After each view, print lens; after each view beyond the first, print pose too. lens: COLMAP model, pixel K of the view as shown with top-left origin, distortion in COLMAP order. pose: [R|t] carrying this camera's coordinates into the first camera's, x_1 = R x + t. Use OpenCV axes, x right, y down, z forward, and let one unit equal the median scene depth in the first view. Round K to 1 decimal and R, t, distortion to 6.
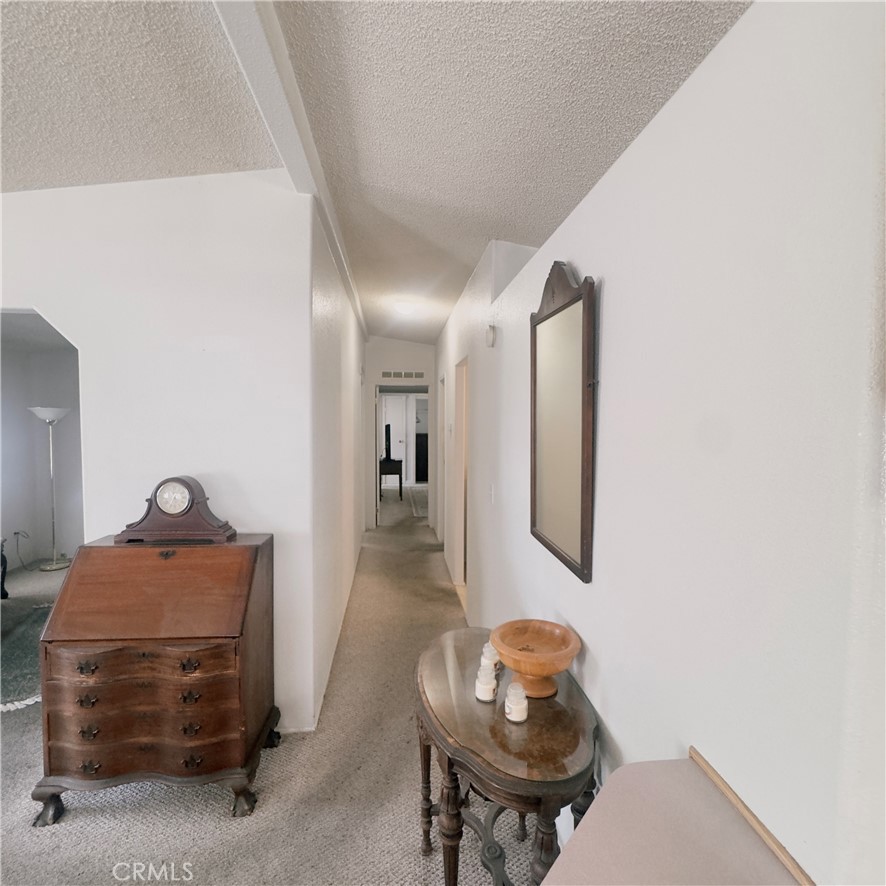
lens RADIAL K [[471.3, 0, 443.0], [0, 471.3, 443.0], [0, 0, 1]] dist [-0.002088, -0.000194]
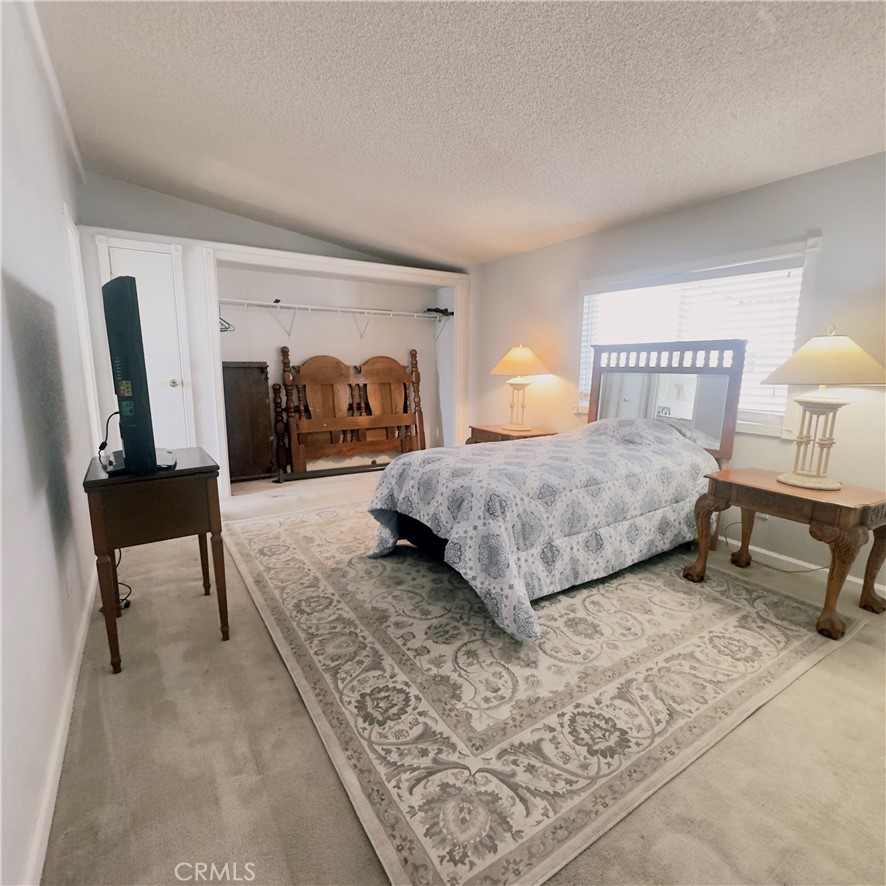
lens RADIAL K [[471.3, 0, 443.0], [0, 471.3, 443.0], [0, 0, 1]] dist [-0.002088, -0.000194]
pose [[0.893075, -0.065988, 0.445042, -0.089853], [0.011673, 0.992251, 0.123700, -0.000557], [-0.449756, -0.105279, 0.886925, 0.765338]]
